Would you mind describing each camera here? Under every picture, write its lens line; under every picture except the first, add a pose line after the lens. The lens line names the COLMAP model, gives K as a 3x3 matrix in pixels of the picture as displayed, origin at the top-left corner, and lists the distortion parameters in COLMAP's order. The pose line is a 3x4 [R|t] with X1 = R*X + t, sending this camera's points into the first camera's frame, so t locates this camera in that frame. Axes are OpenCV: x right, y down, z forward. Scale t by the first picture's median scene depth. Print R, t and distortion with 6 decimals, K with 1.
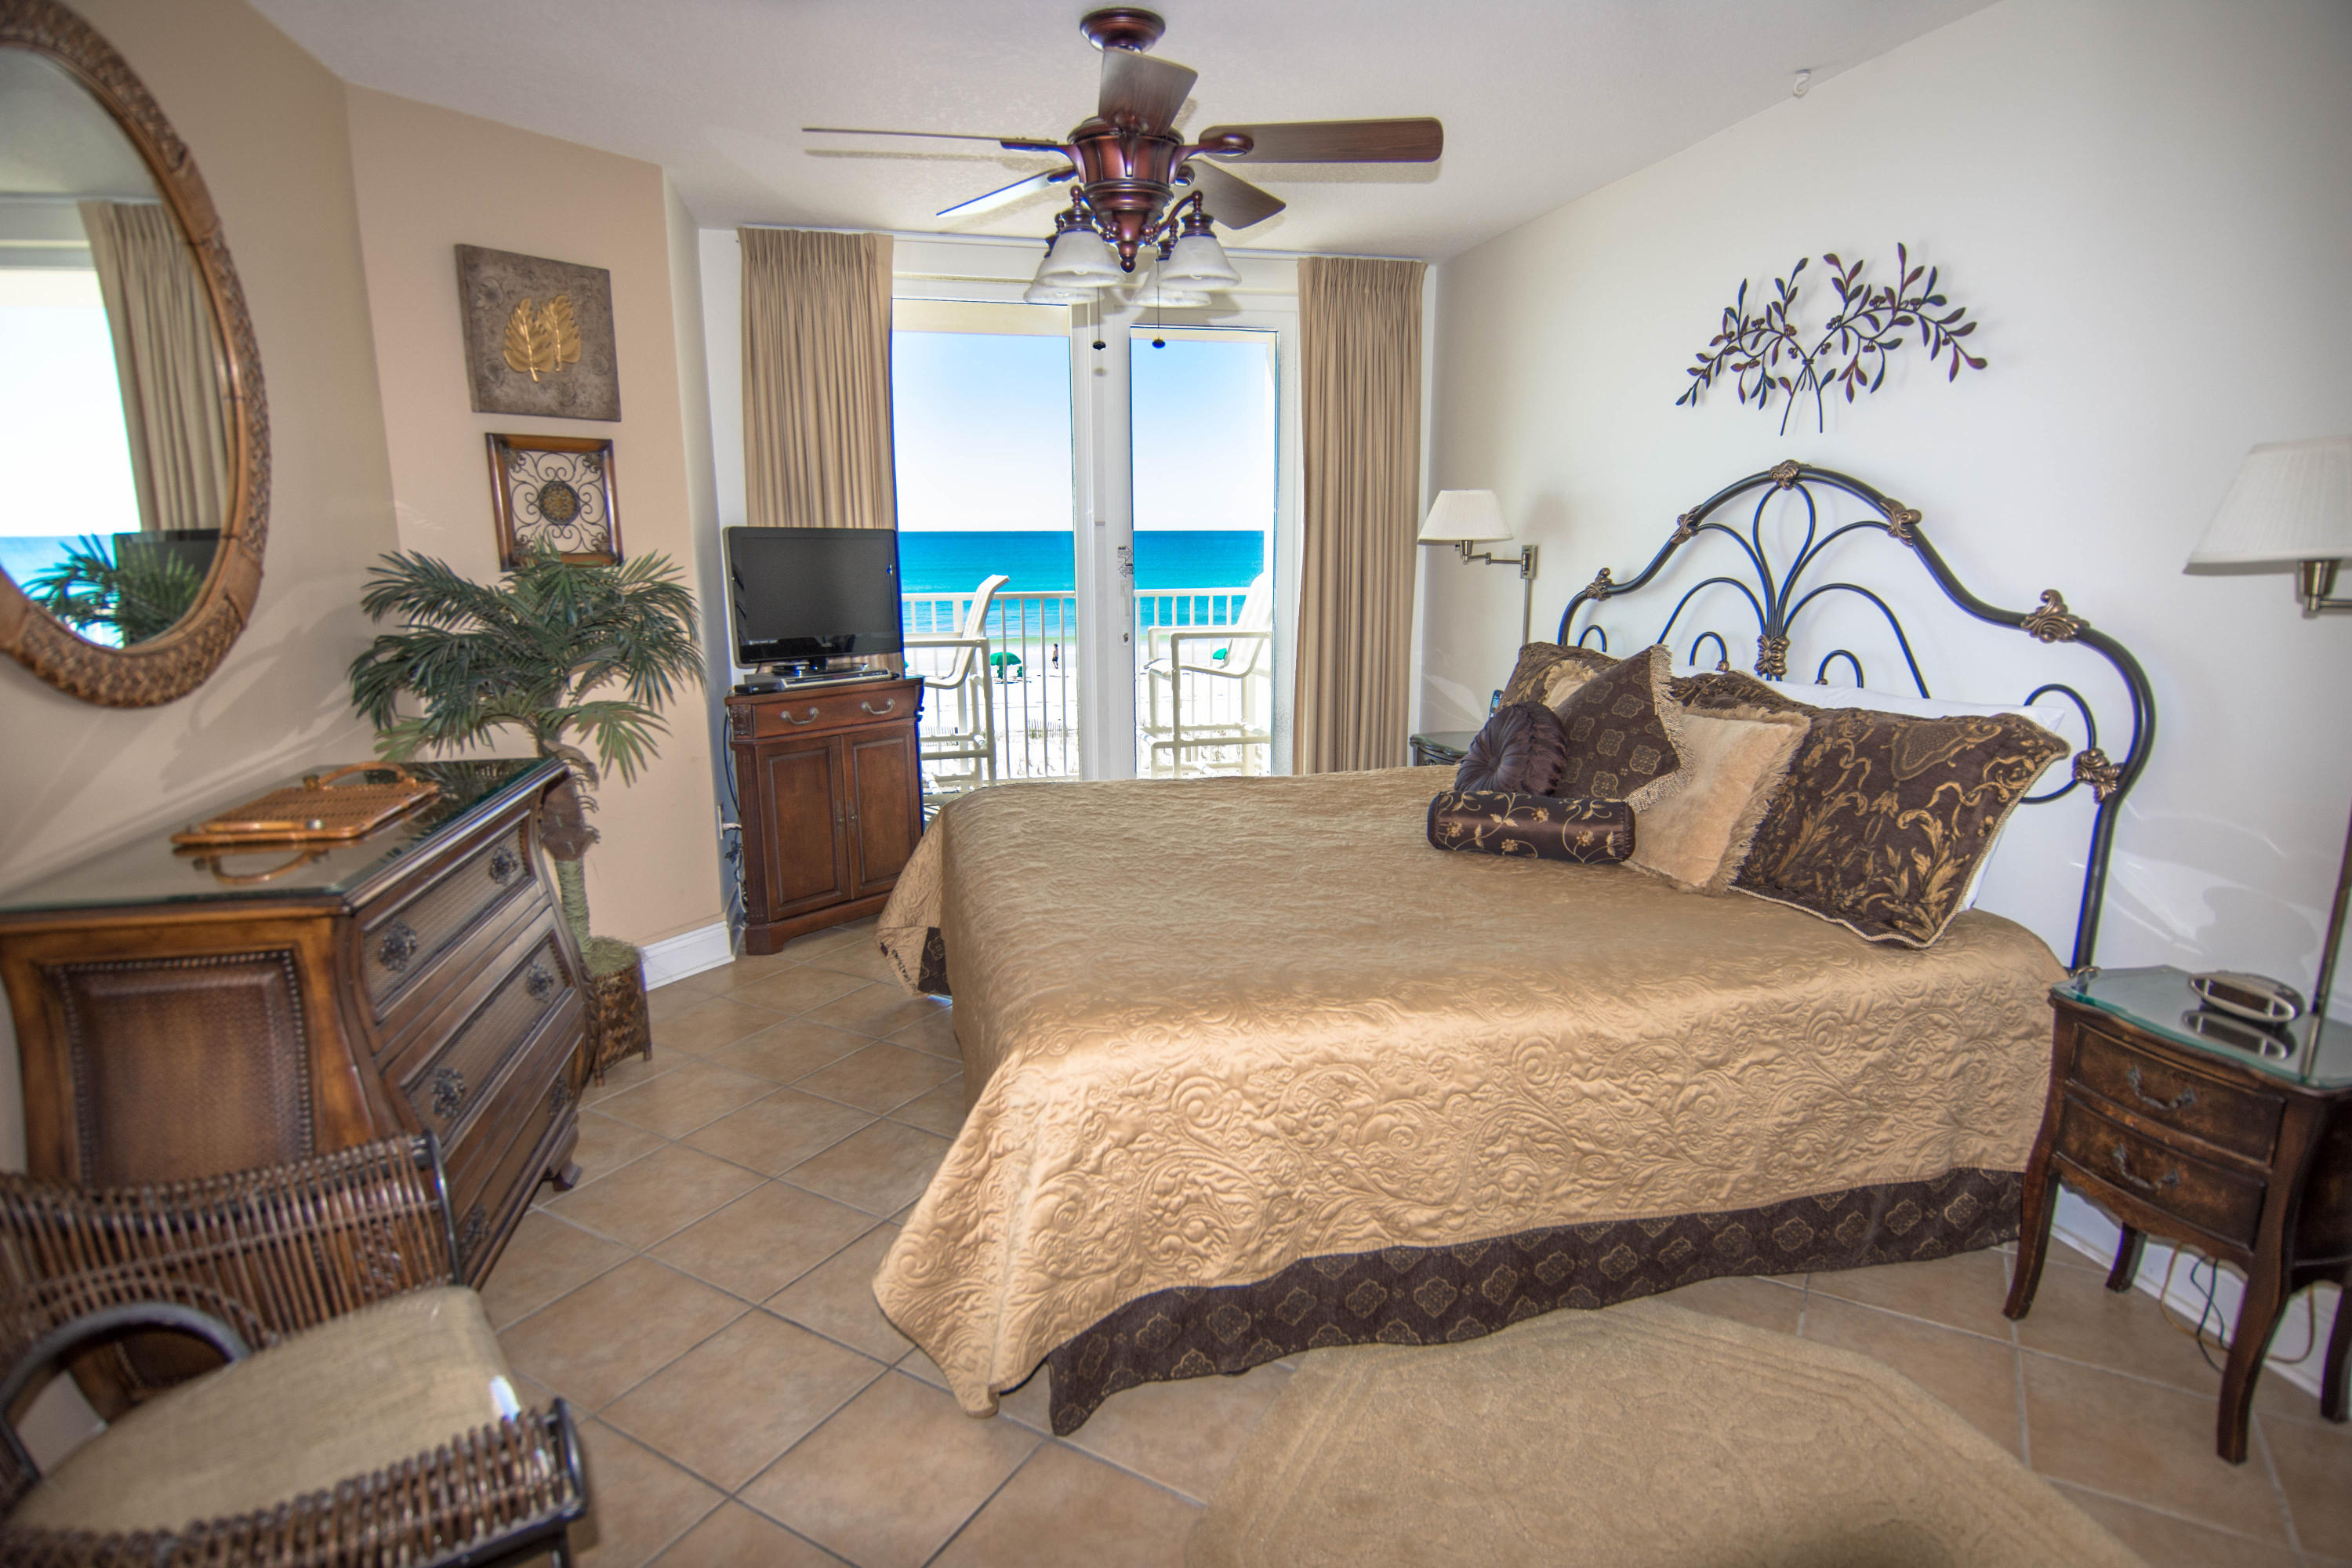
lens RADIAL K [[1240.4, 0, 1197.5], [0, 1240.4, 791.8], [0, 0, 1]] dist [0.007260, -0.020897]
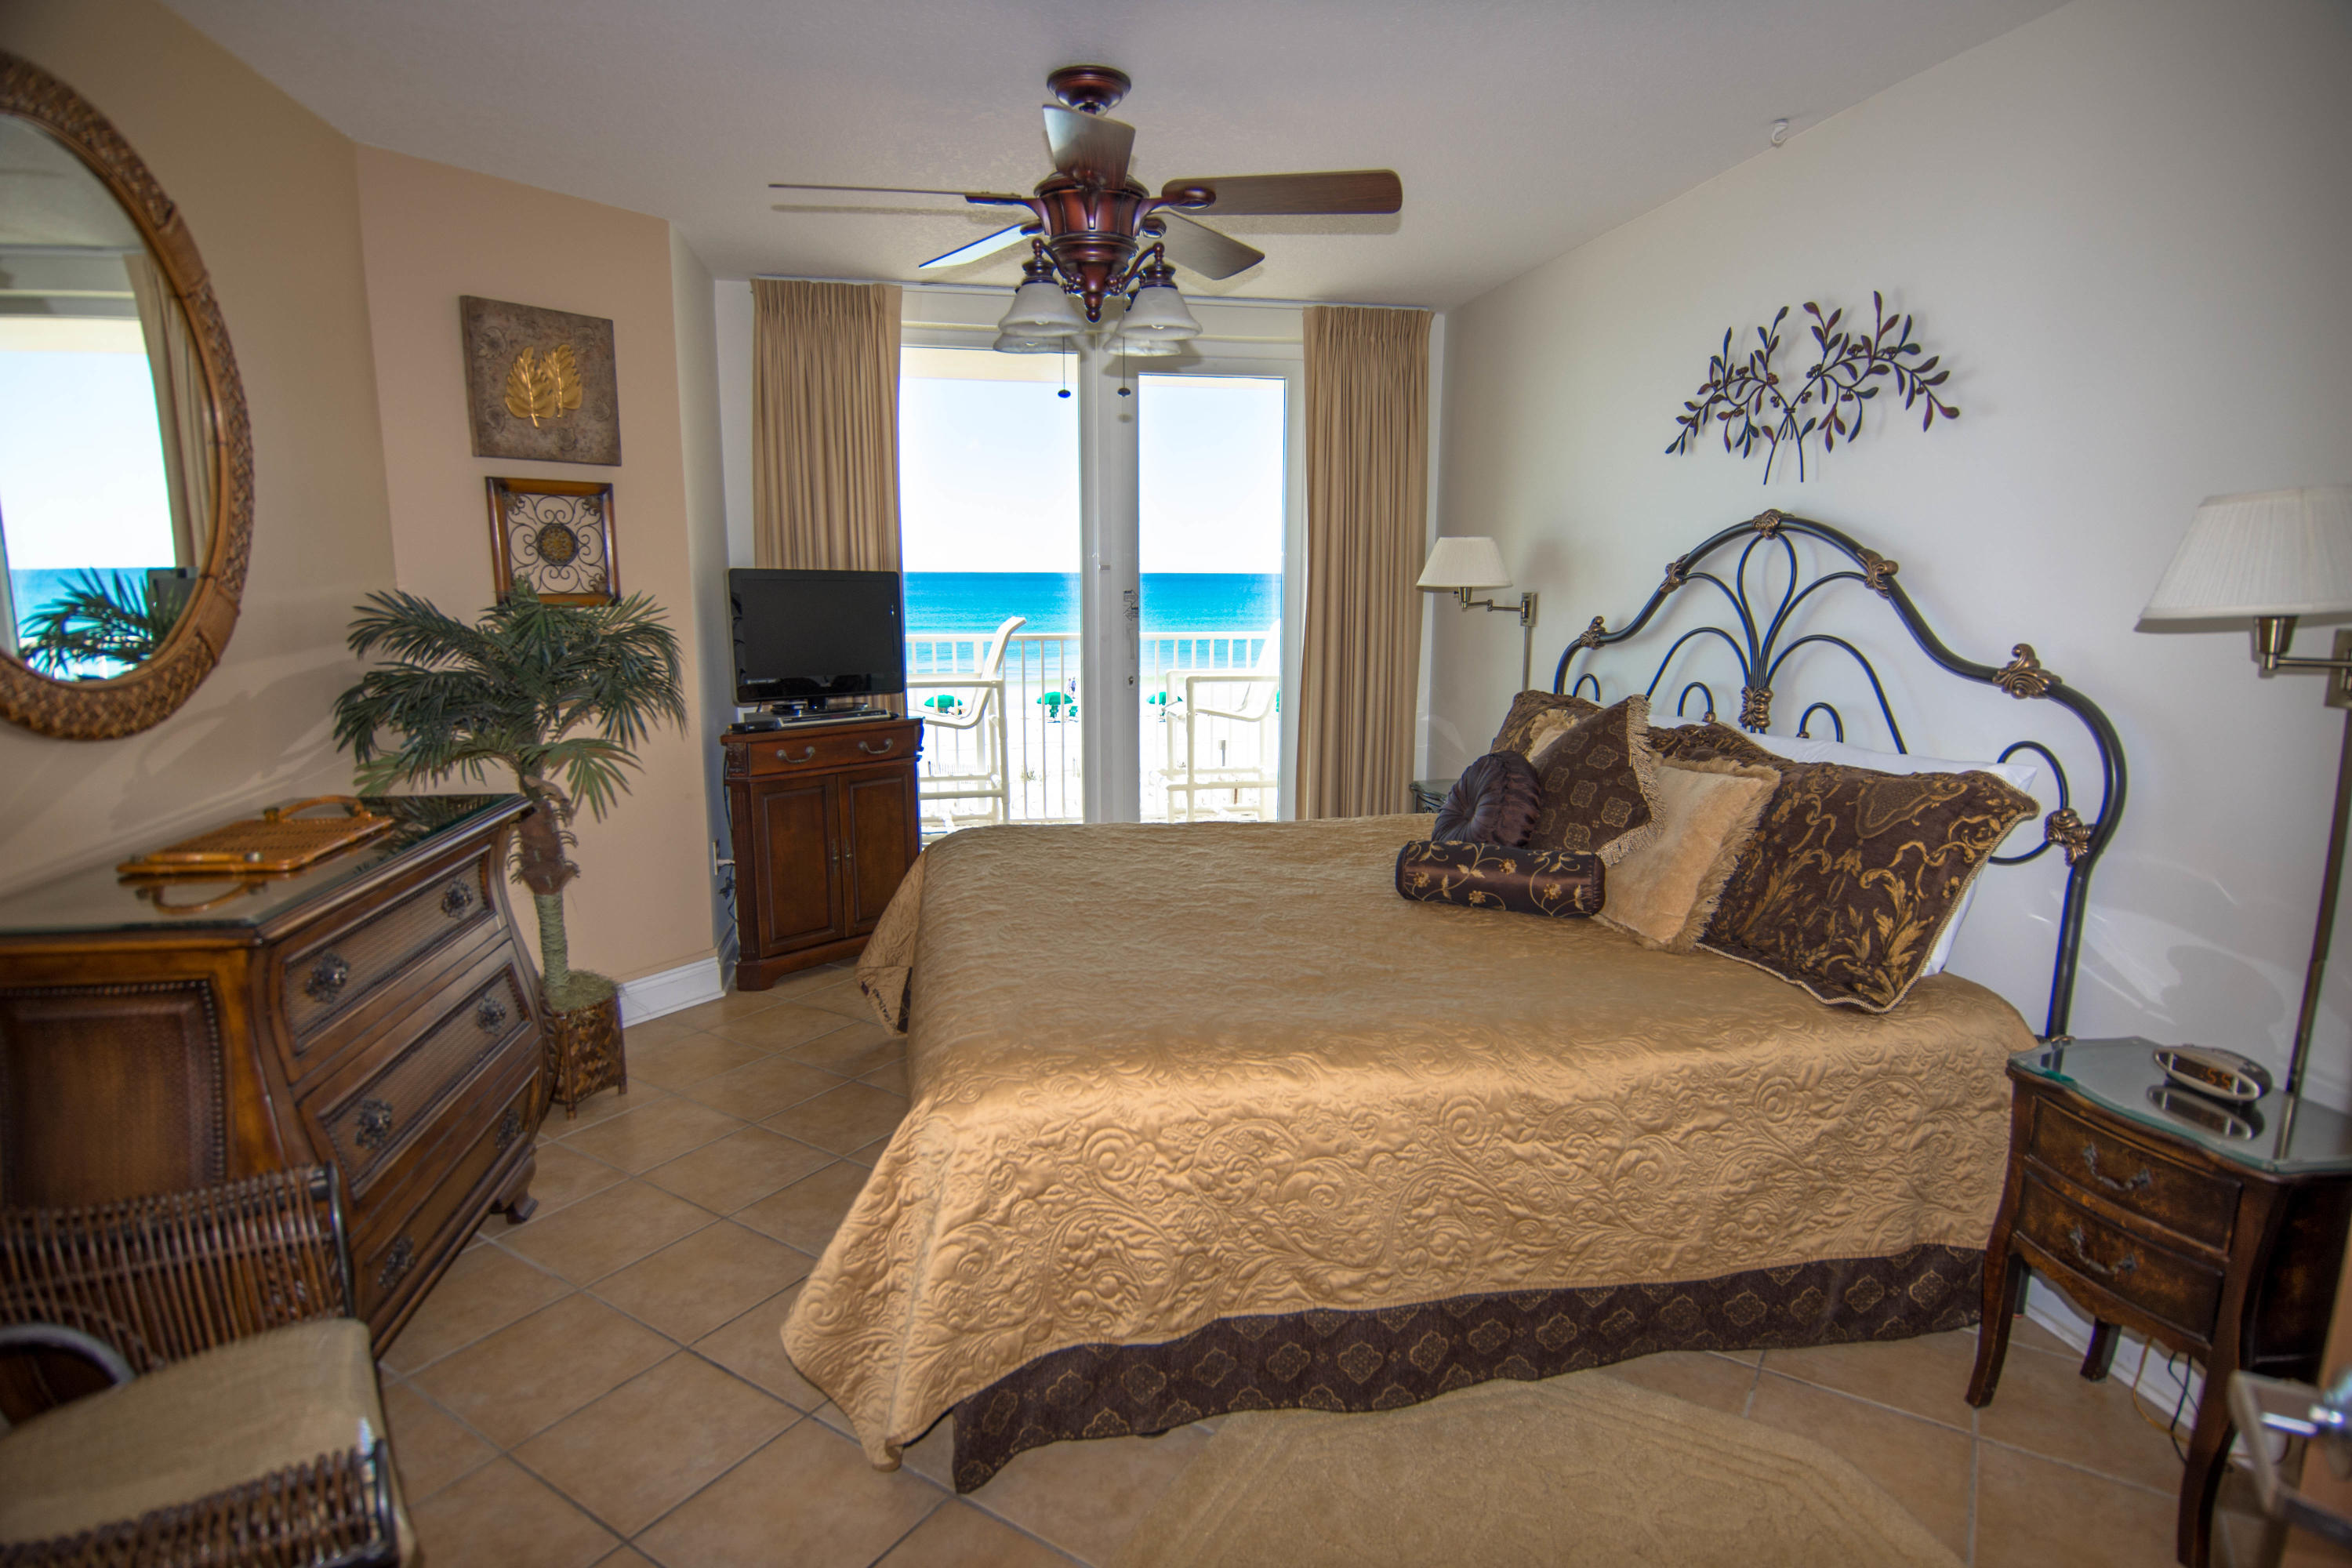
lens RADIAL K [[1240.4, 0, 1197.5], [0, 1240.4, 791.8], [0, 0, 1]] dist [0.007260, -0.020897]
pose [[0.998960, 0.014992, -0.043059, 0.084883], [-0.016400, 0.999336, -0.032532, -0.005306], [0.042543, 0.033205, 0.998543, 0.007286]]
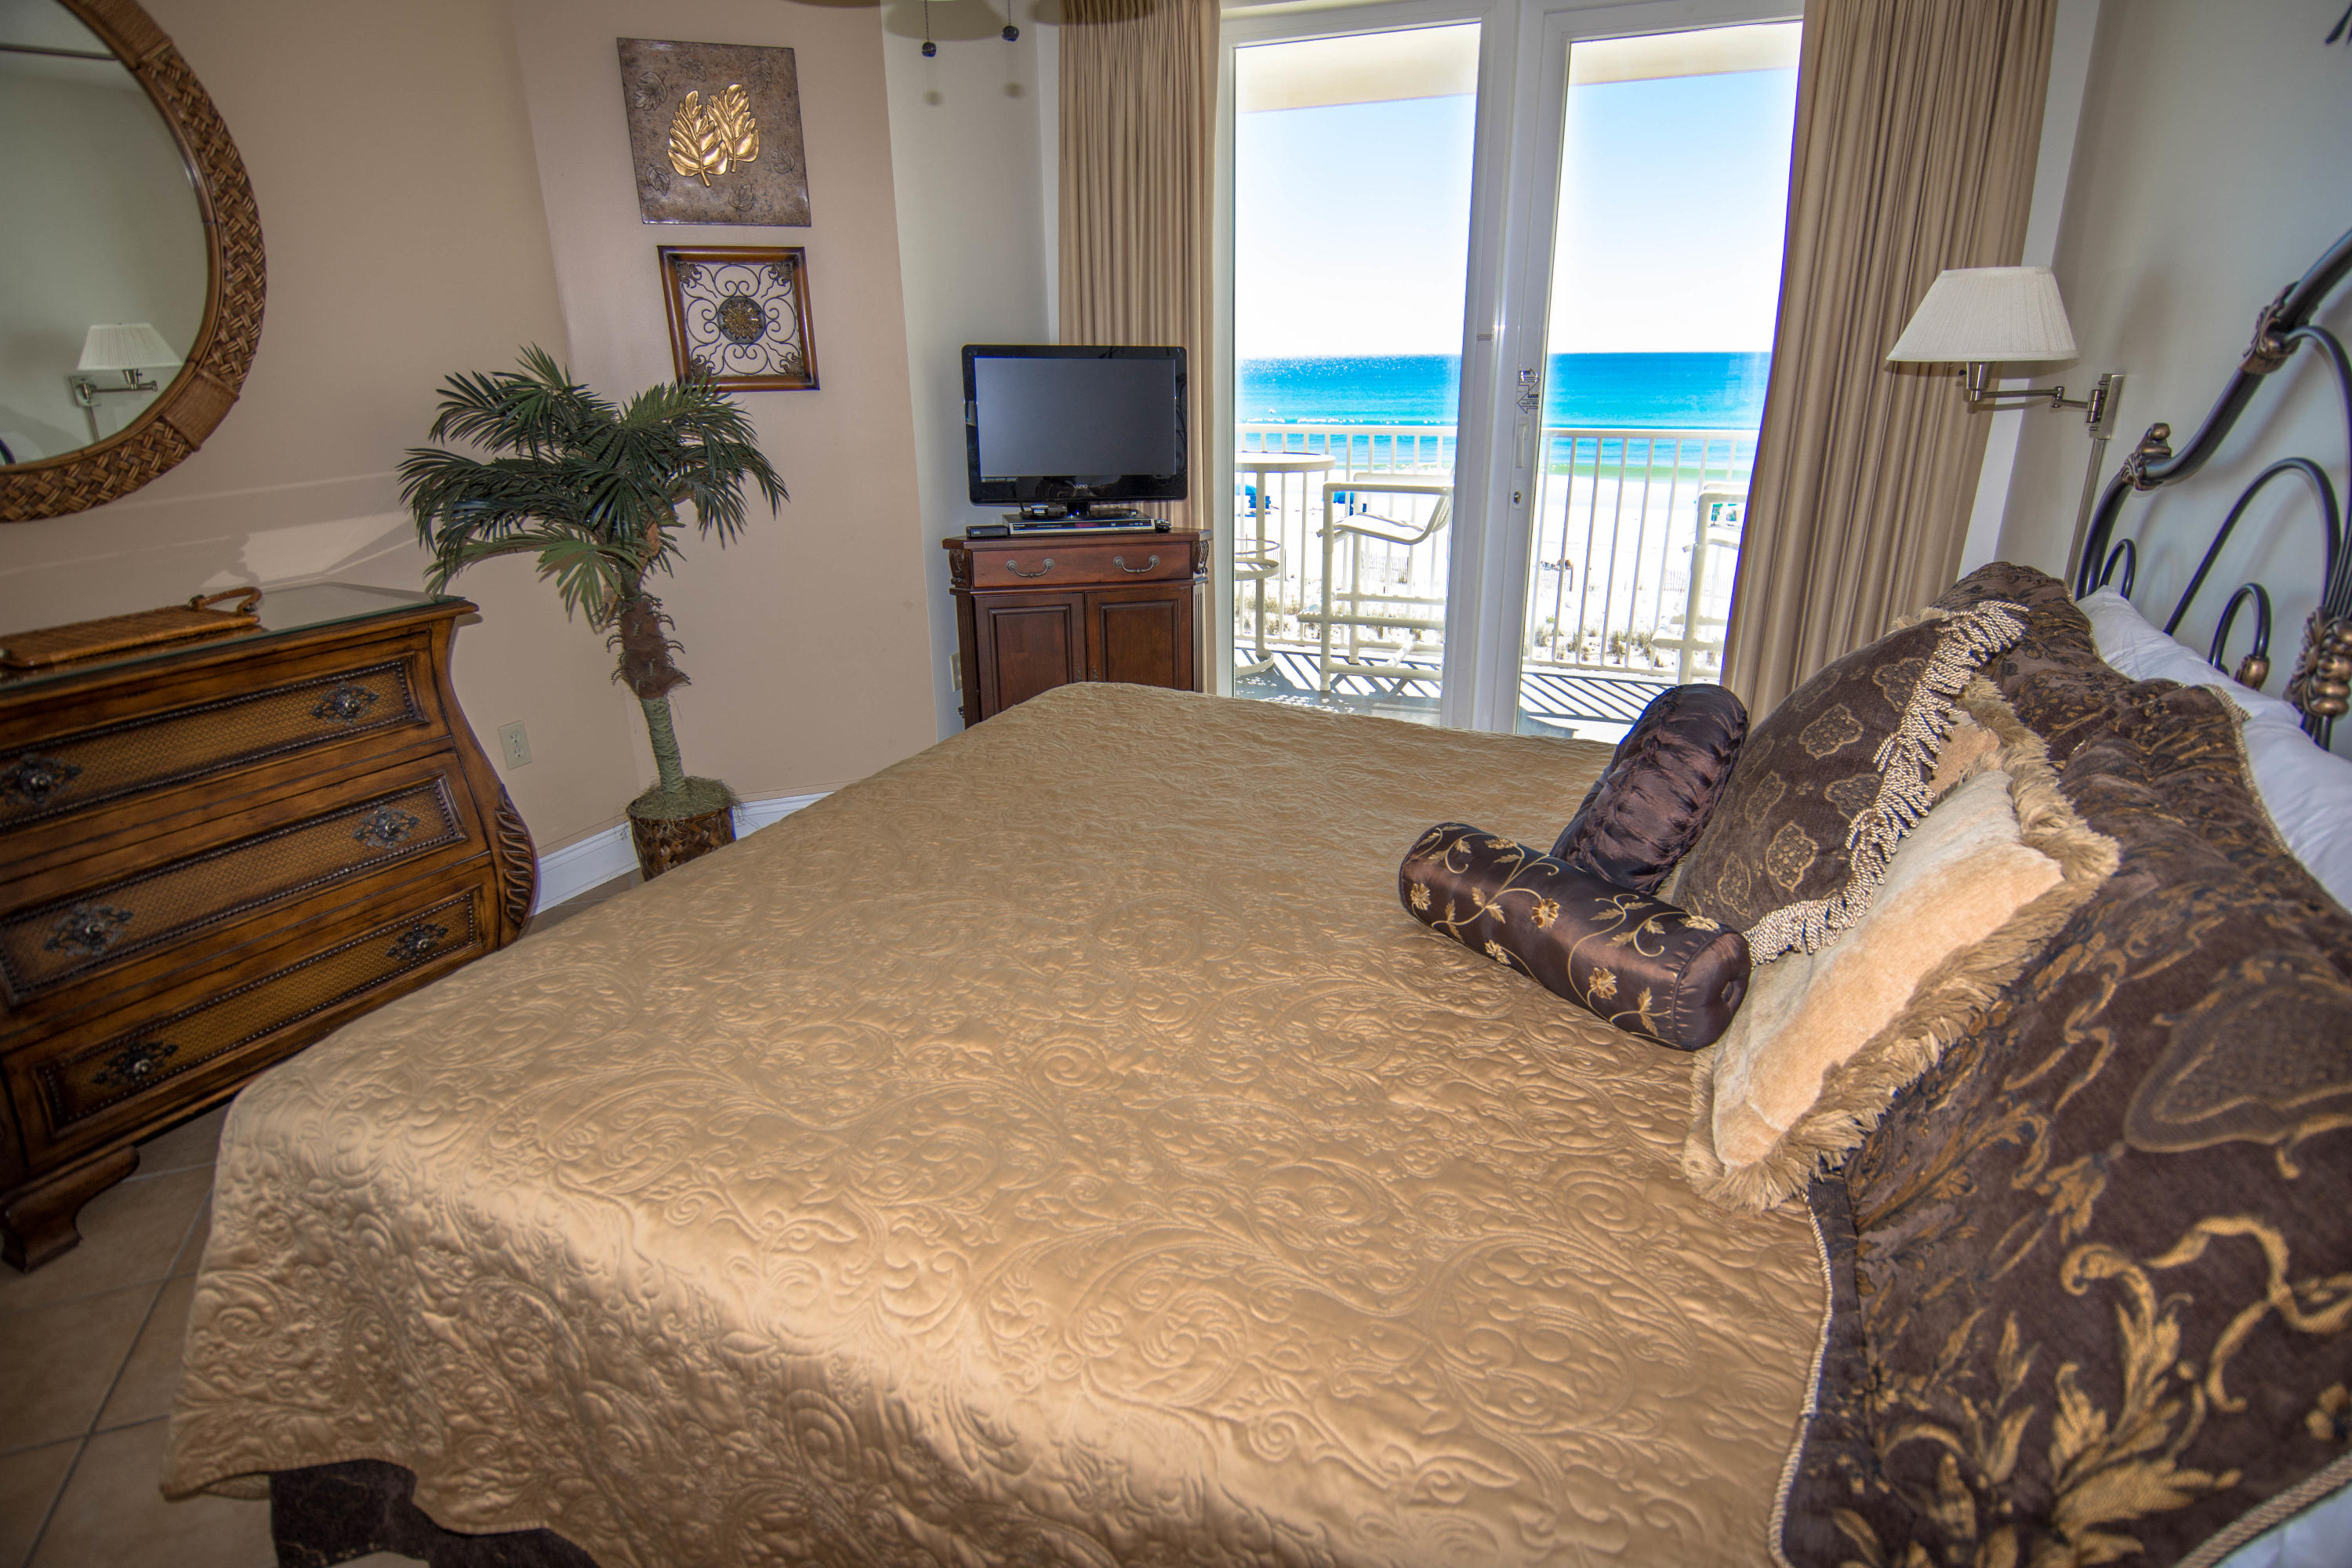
lens RADIAL K [[1240.4, 0, 1197.5], [0, 1240.4, 791.8], [0, 0, 1]] dist [0.007260, -0.020897]
pose [[0.790604, 0.200933, -0.578421, 0.529863], [-0.121893, 0.977366, 0.172912, -0.120390], [0.600073, -0.066199, 0.797202, 0.595285]]
